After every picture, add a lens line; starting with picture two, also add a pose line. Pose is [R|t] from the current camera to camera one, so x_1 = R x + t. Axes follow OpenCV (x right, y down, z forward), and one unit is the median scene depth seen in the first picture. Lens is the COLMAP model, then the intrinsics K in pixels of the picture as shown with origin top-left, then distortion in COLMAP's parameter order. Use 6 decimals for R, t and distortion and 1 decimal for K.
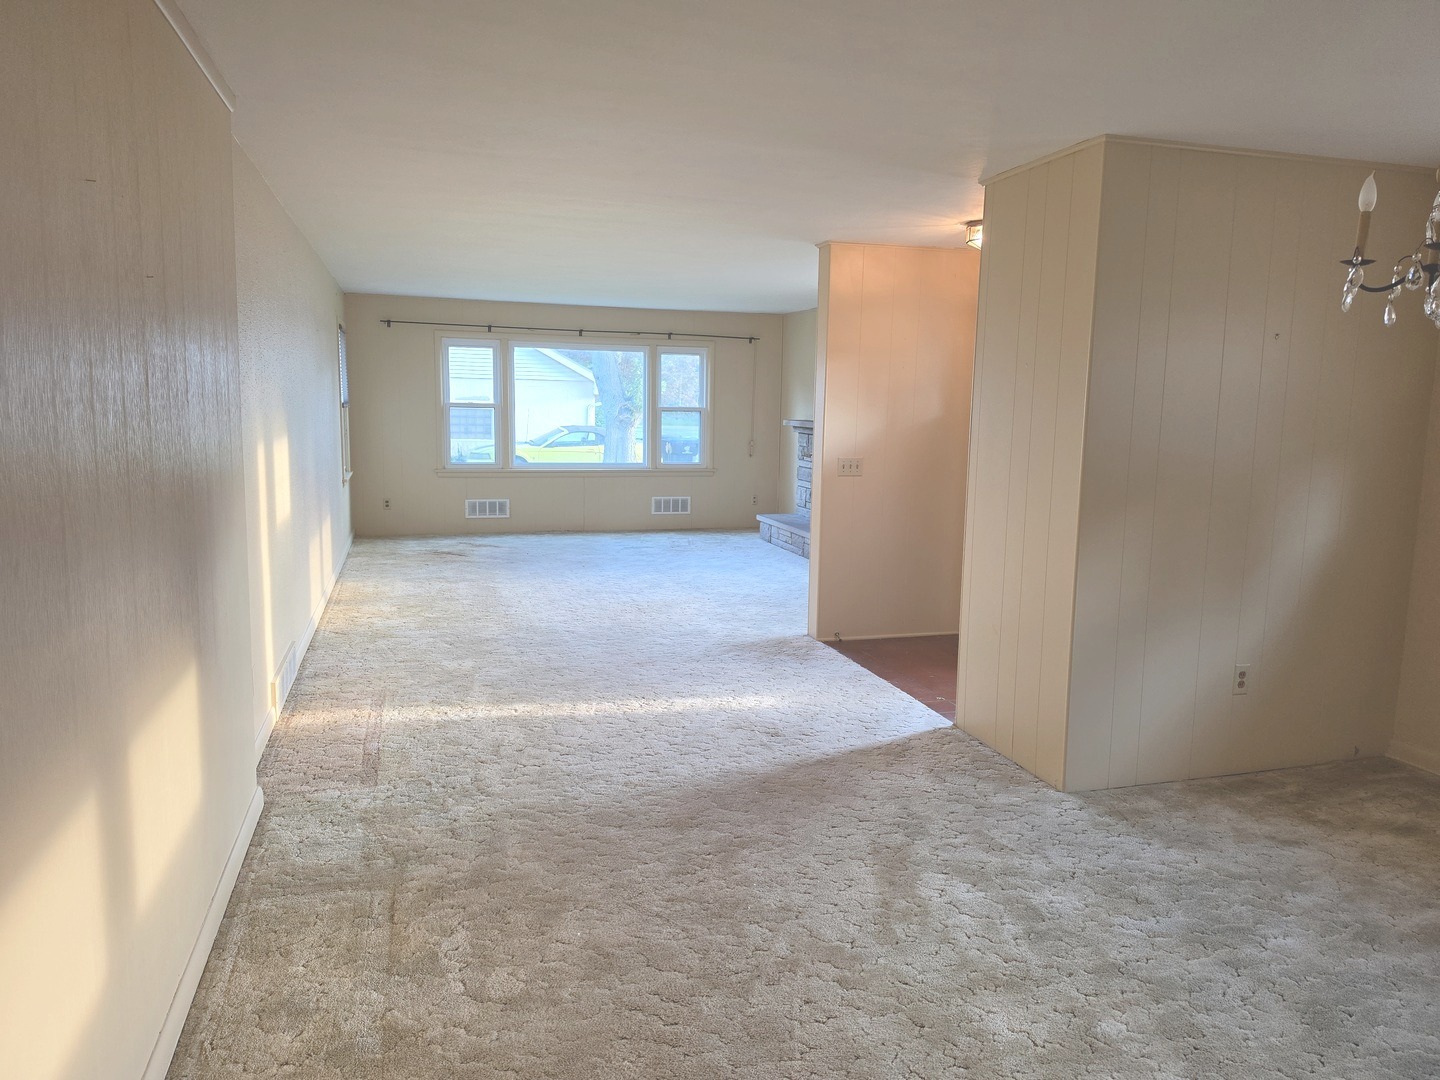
lens RADIAL K [[1000.3, 0, 729.6], [0, 1000.3, 532.0], [0, 0, 1]] dist [0.066226, -0.075234]
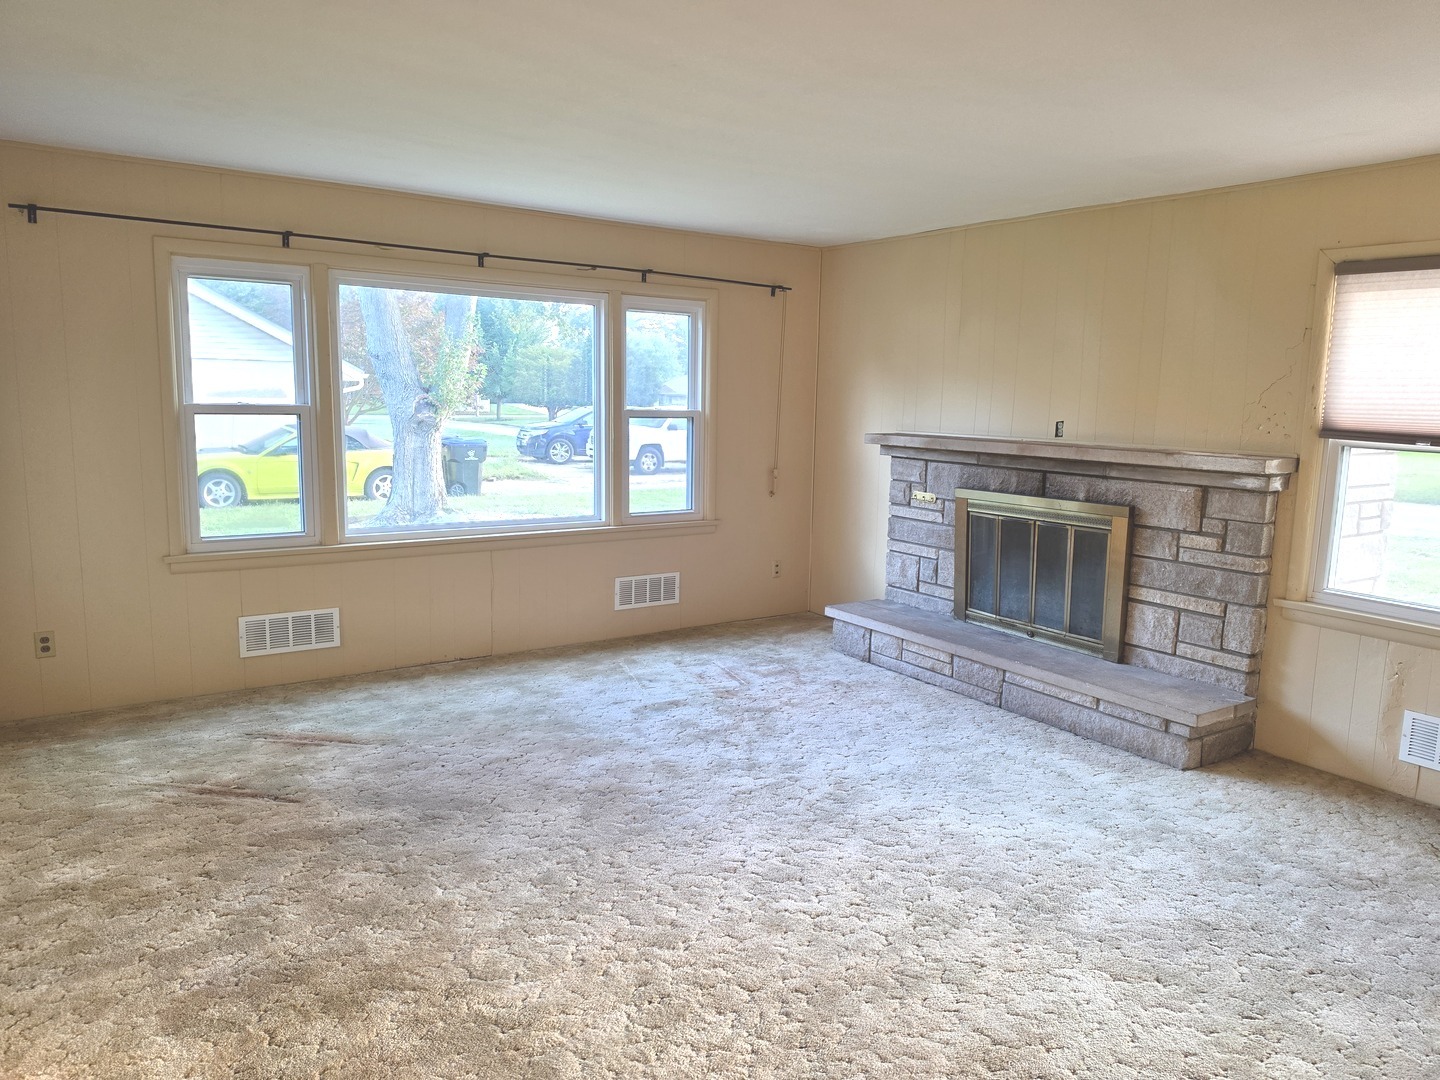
lens RADIAL K [[1000.3, 0, 727.8], [0, 1000.3, 531.9], [0, 0, 1]] dist [0.066226, -0.075234]
pose [[0.953806, -0.040415, 0.297692, -0.505157], [0.036596, 0.999161, 0.018395, -0.191583], [-0.298186, -0.006651, 0.954485, 1.343611]]
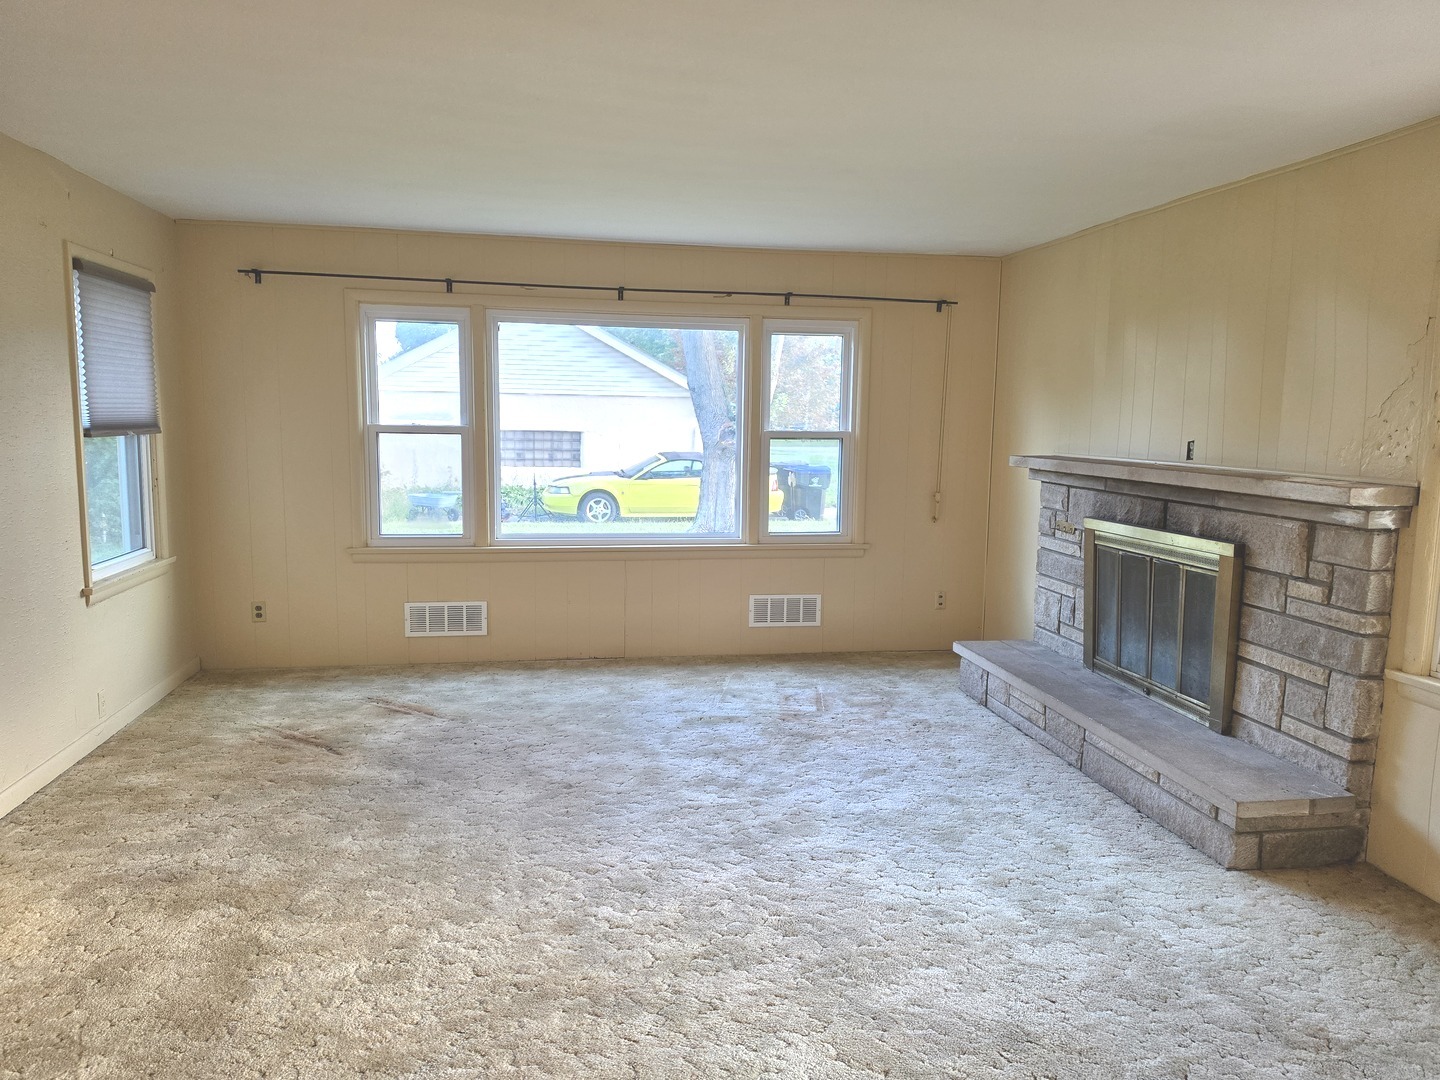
lens RADIAL K [[1000.3, 0, 727.0], [0, 1000.3, 532.5], [0, 0, 1]] dist [0.066226, -0.075234]
pose [[0.991595, 0.010718, -0.128935, -0.057903], [-0.013154, 0.999750, -0.018059, -0.168693], [0.128709, 0.019603, 0.991489, 1.304485]]
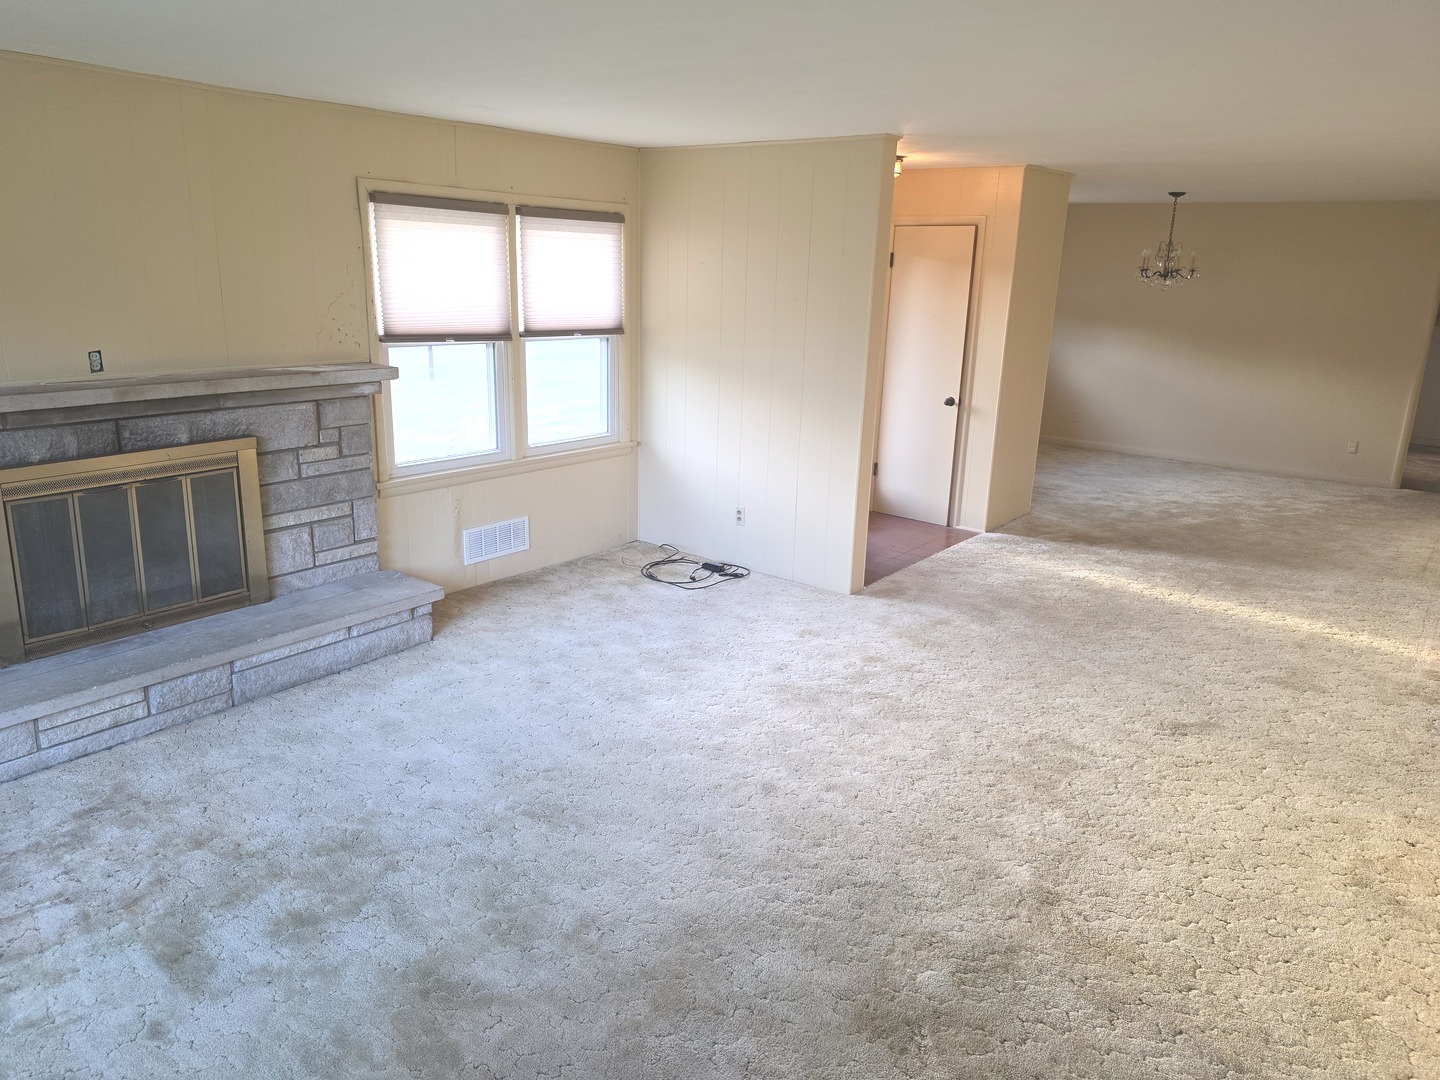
lens RADIAL K [[1000.3, 0, 711.6], [0, 1000.3, 518.8], [0, 0, 1]] dist [0.066226, -0.075234]
pose [[-0.564286, -0.235249, 0.791353, -0.870123], [0.078517, 0.938905, 0.335100, -0.427464], [-0.821837, 0.251227, -0.511340, 2.517296]]
